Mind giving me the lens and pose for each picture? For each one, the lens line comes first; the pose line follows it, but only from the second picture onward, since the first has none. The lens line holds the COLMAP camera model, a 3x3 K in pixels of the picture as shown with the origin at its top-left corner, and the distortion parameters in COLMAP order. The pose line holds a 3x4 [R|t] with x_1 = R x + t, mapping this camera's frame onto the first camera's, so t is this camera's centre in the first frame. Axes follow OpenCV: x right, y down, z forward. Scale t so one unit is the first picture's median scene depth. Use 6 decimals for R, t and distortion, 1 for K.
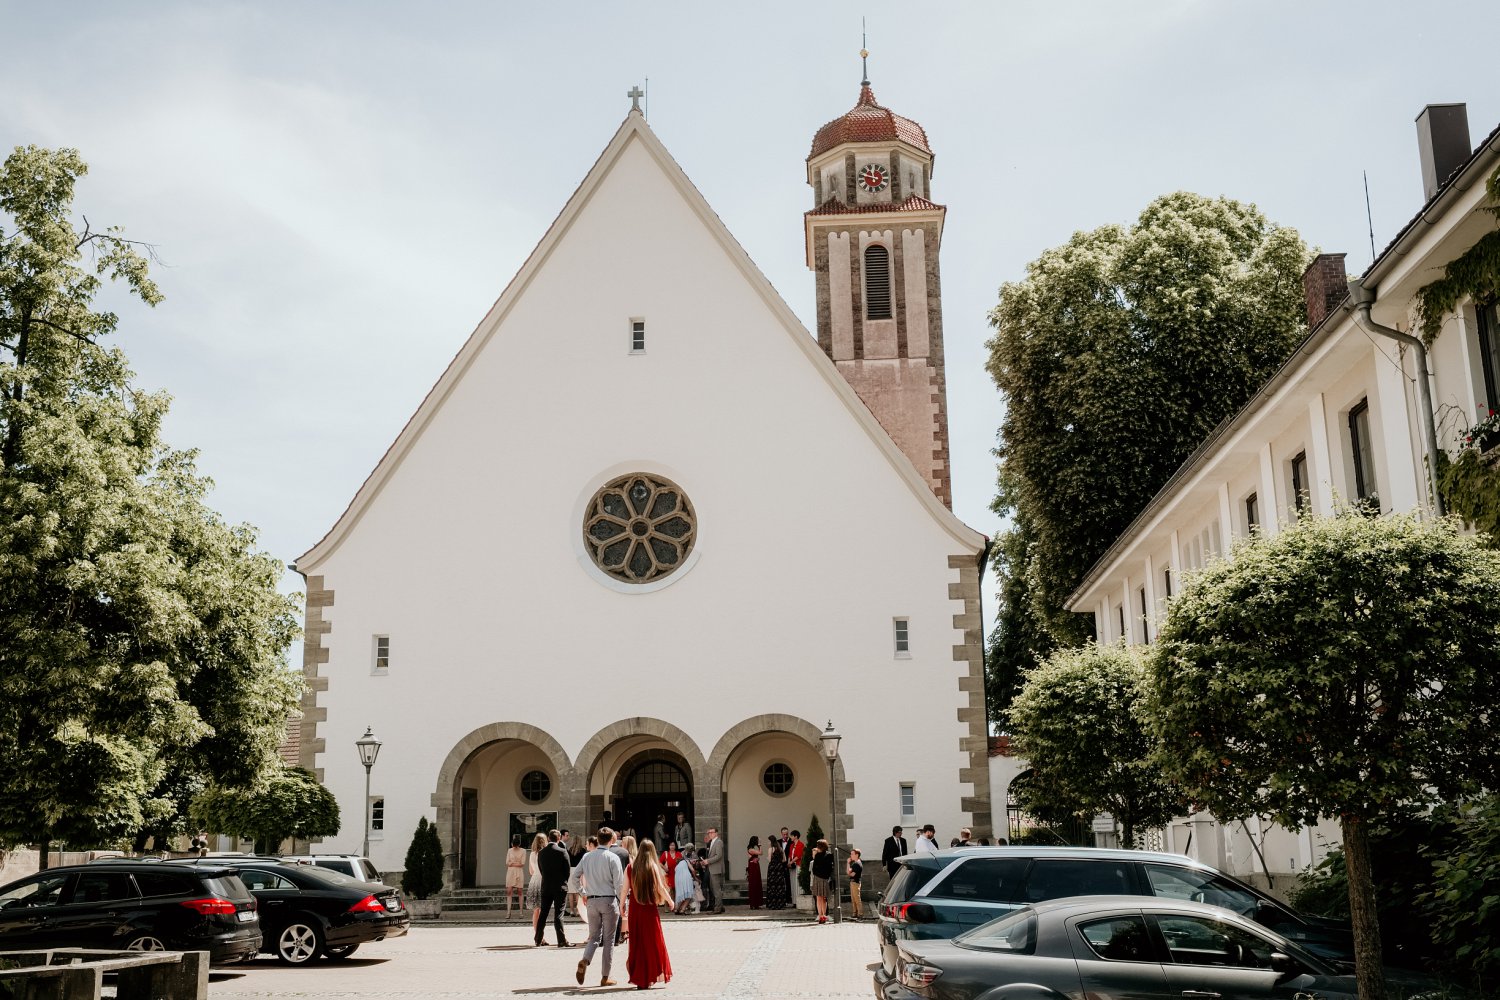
lens RADIAL K [[1509.6, 0, 743.0], [0, 1509.6, 458.4], [0, 0, 1]] dist [-0.005572, 0.012355]
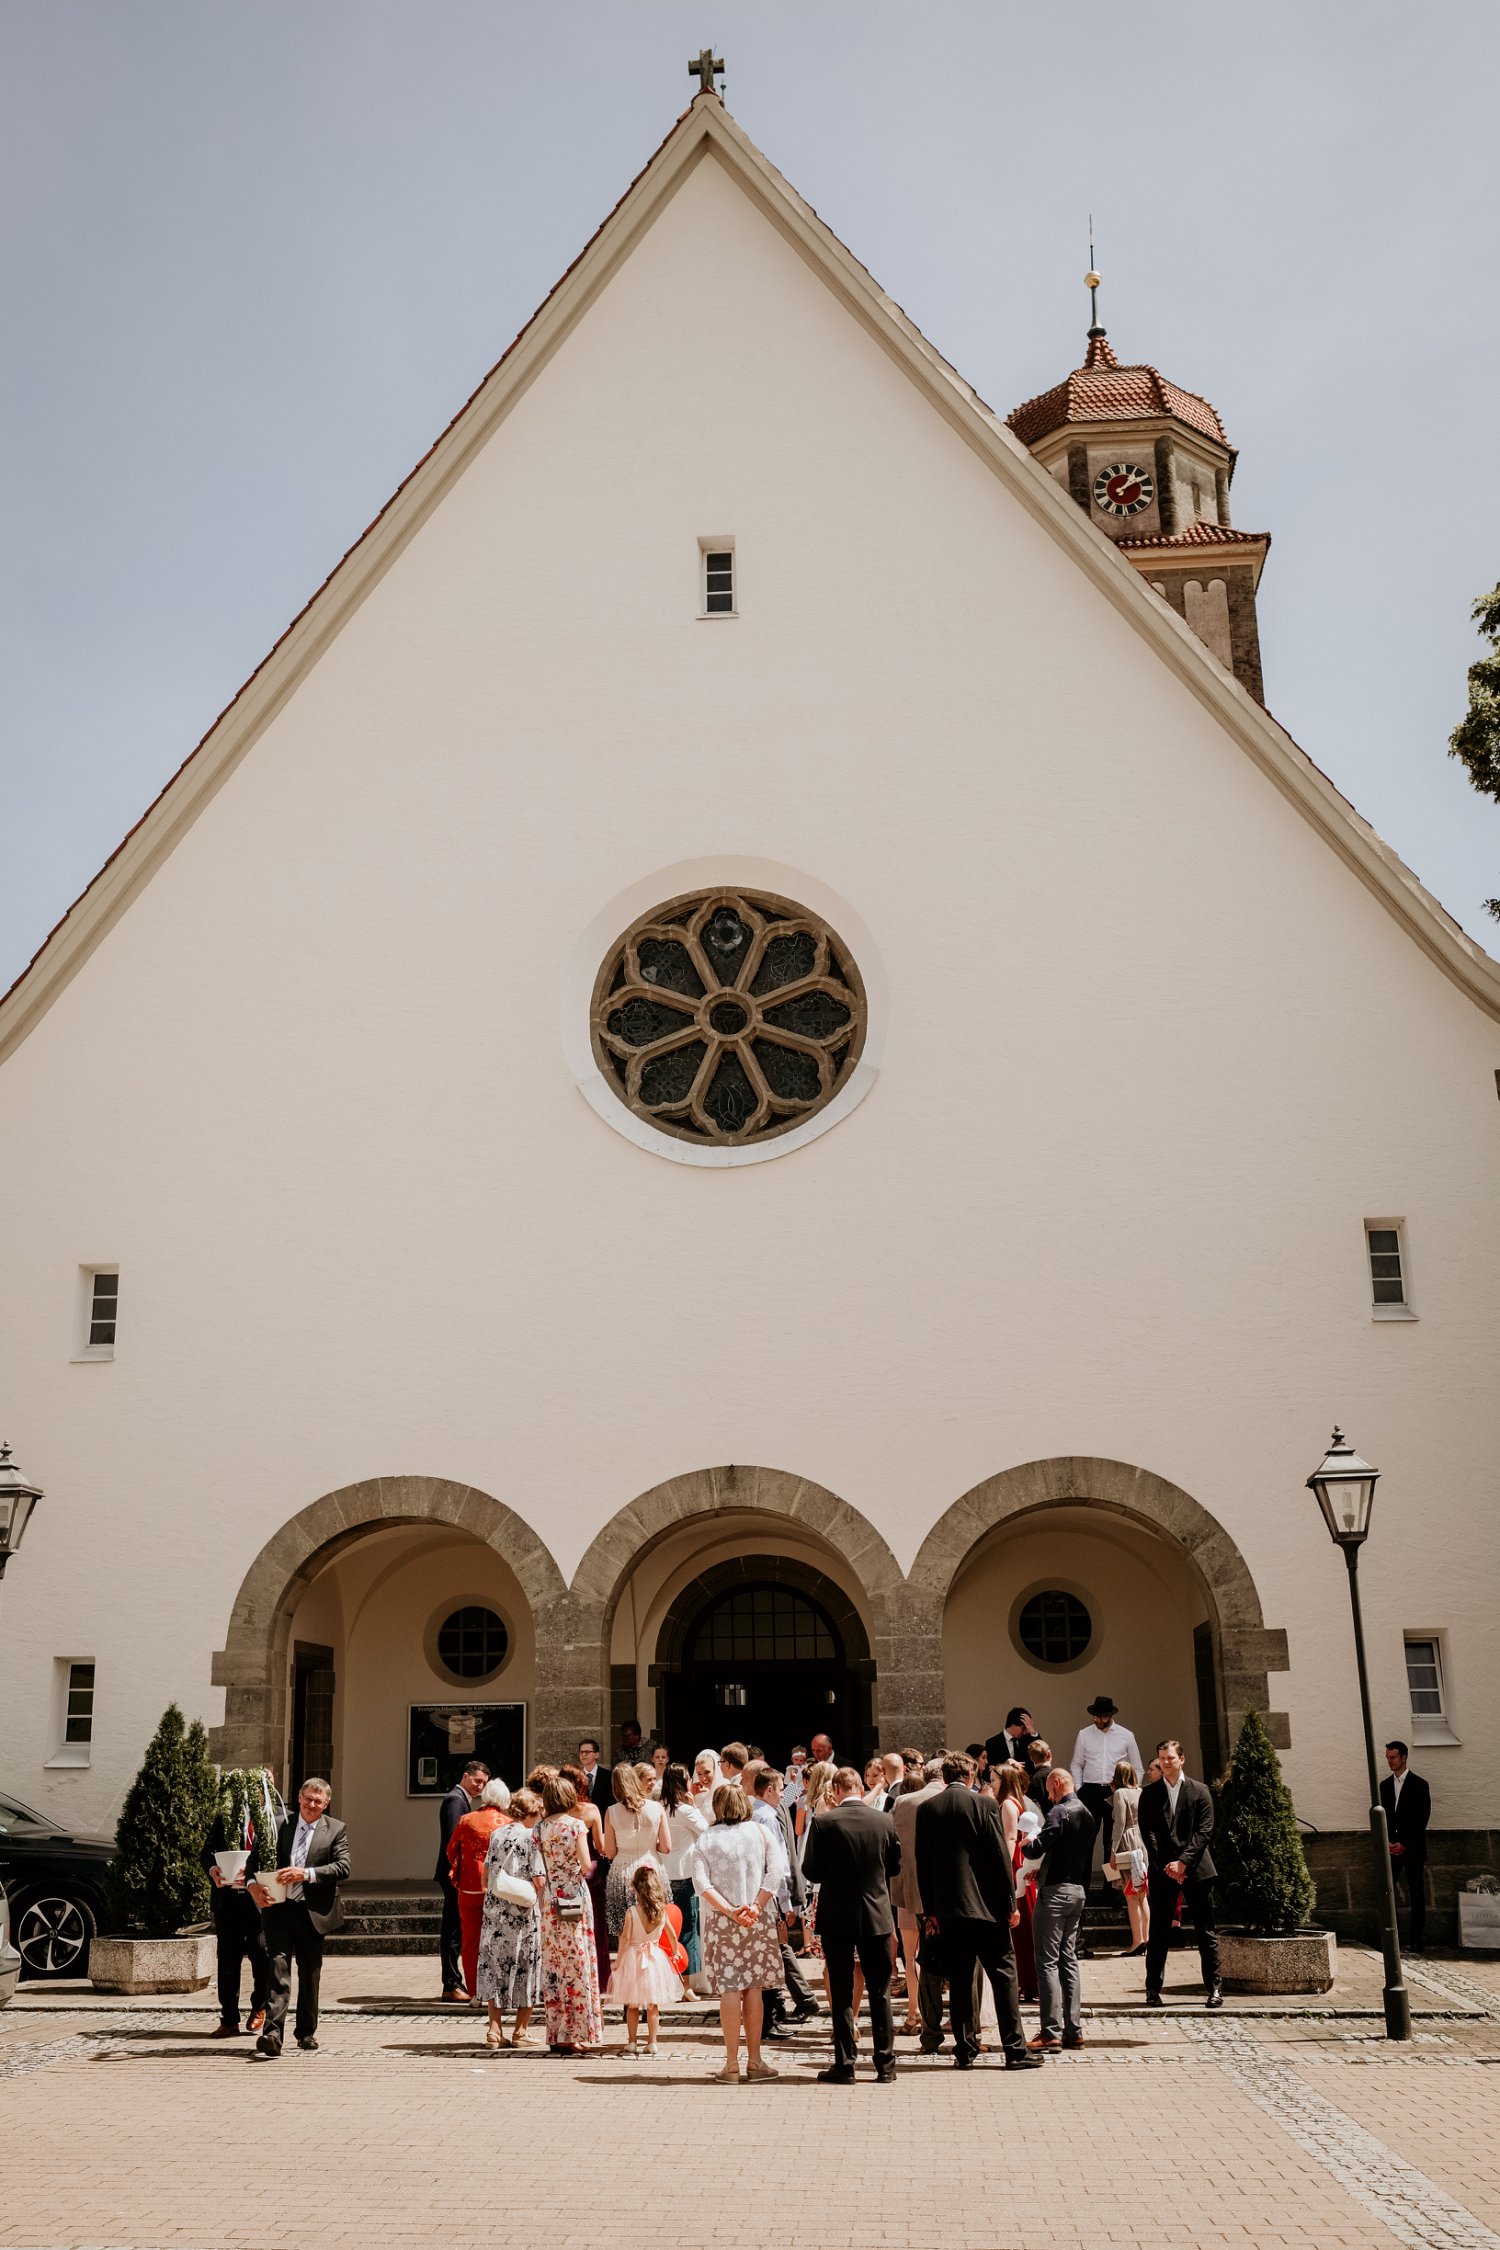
lens RADIAL K [[2355.6, 0, 750.0], [0, 2355.6, 1125.0], [0, 0, 1]] dist [-0.010655, 0.037512]
pose [[0.999885, 0.002515, -0.014981, -0.052539], [-0.002822, 0.999787, -0.020468, 0.089062], [0.014927, 0.020508, 0.999678, 0.354279]]
